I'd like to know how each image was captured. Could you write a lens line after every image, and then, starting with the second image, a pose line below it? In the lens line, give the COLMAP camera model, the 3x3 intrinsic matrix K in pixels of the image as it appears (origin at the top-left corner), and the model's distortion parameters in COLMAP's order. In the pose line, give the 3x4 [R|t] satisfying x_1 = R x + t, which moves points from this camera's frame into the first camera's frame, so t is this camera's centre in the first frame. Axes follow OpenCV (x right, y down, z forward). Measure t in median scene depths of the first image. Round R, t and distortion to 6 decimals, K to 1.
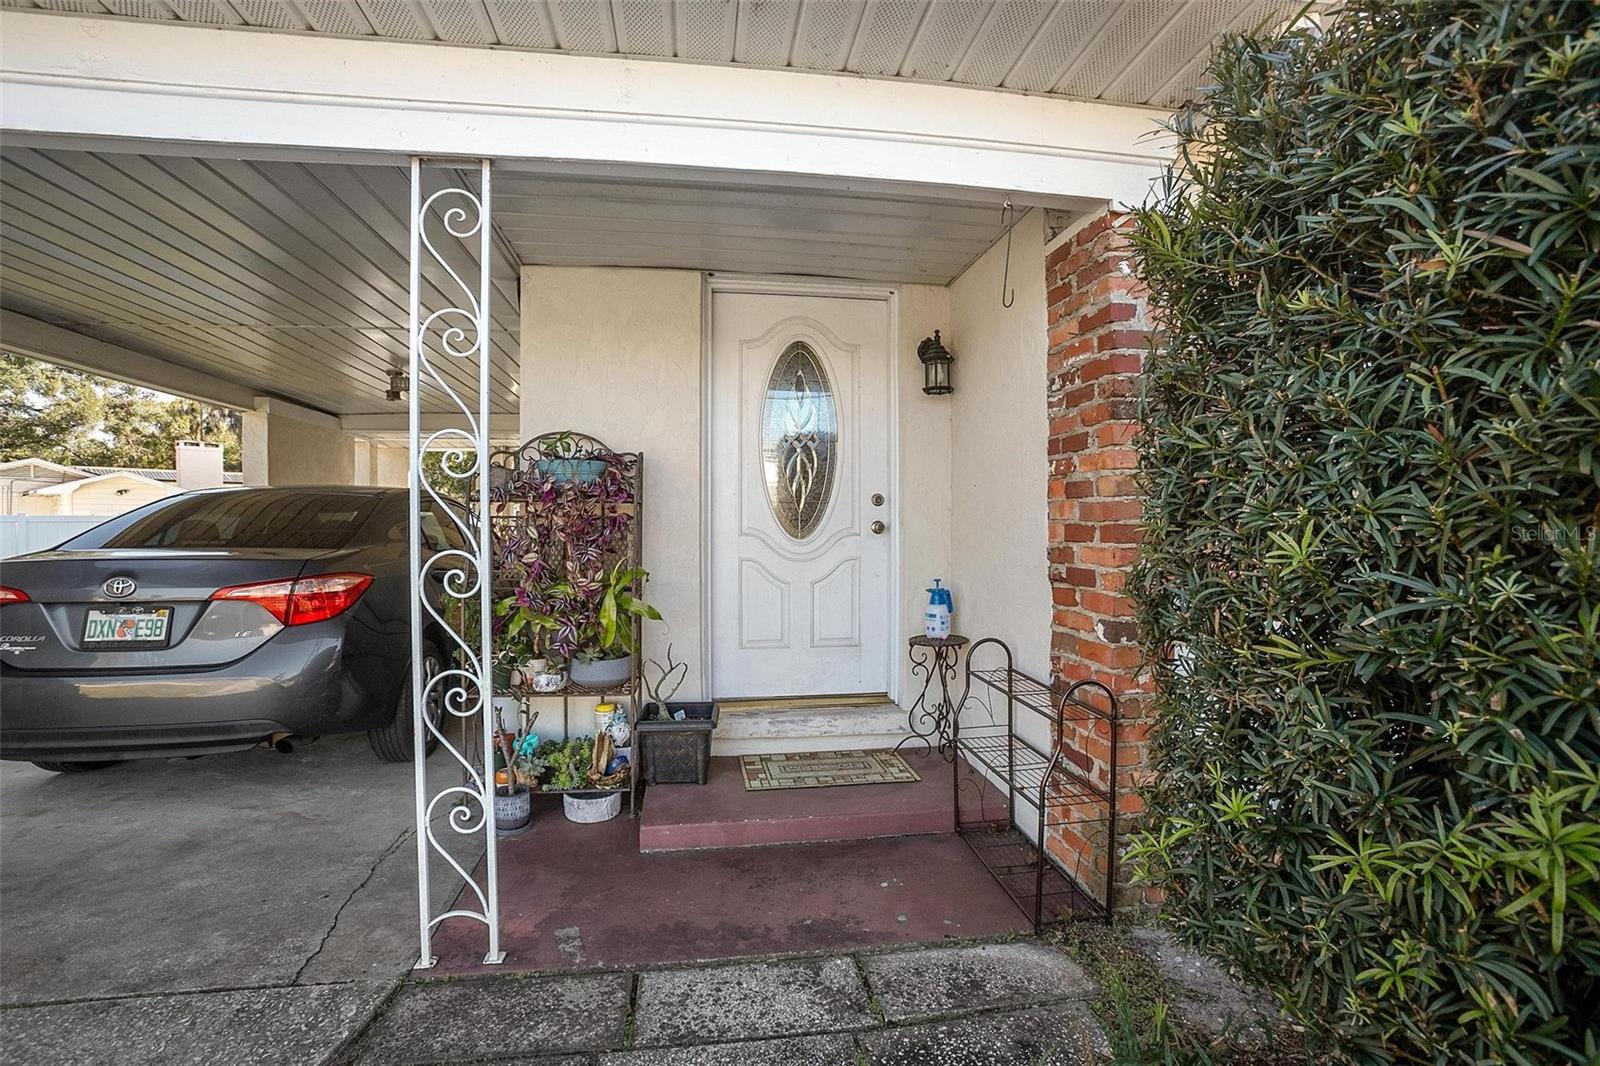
lens RADIAL K [[727.7, 0, 796.6], [0, 727.7, 530.0], [0, 0, 1]] dist [-0.078529, 0.032323]
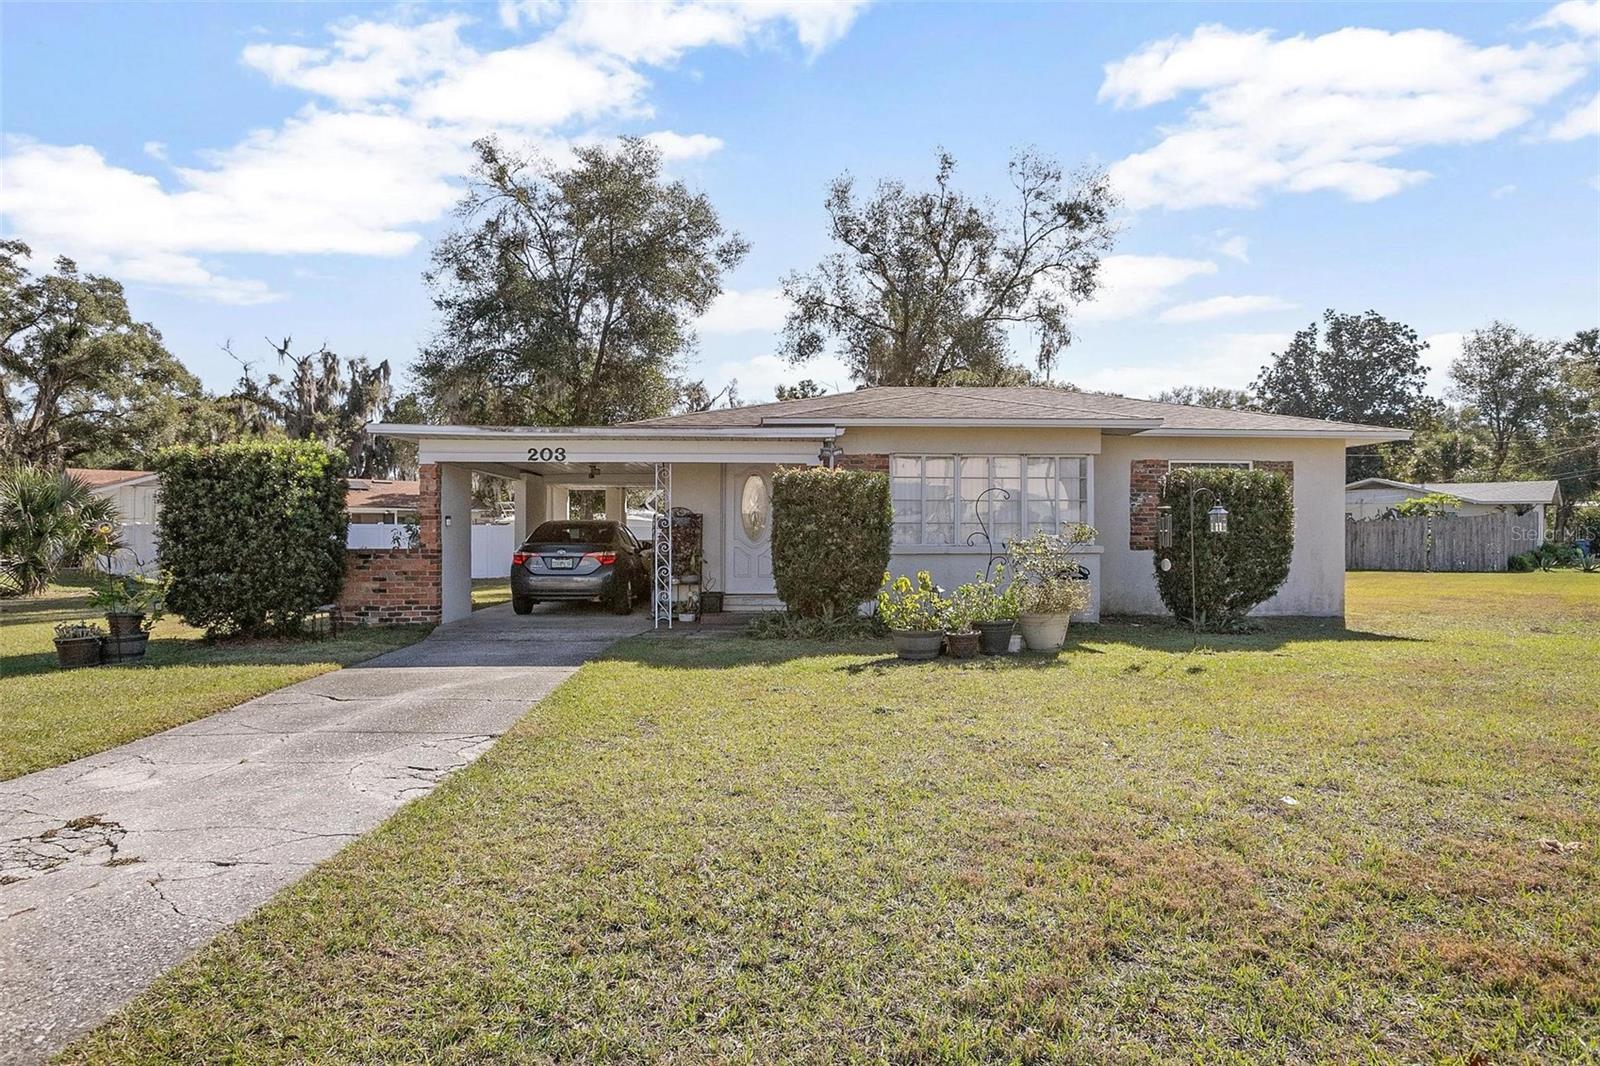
lens RADIAL K [[961.0, 0, 800.0], [0, 961.0, 533.0], [0, 0, 1]] dist [-0.039063, 0.046462]
pose [[0.996142, 0.003433, -0.087689, 0.641165], [-0.003075, 0.999986, 0.004217, -0.040756], [0.087702, -0.003931, 0.996139, -3.462765]]
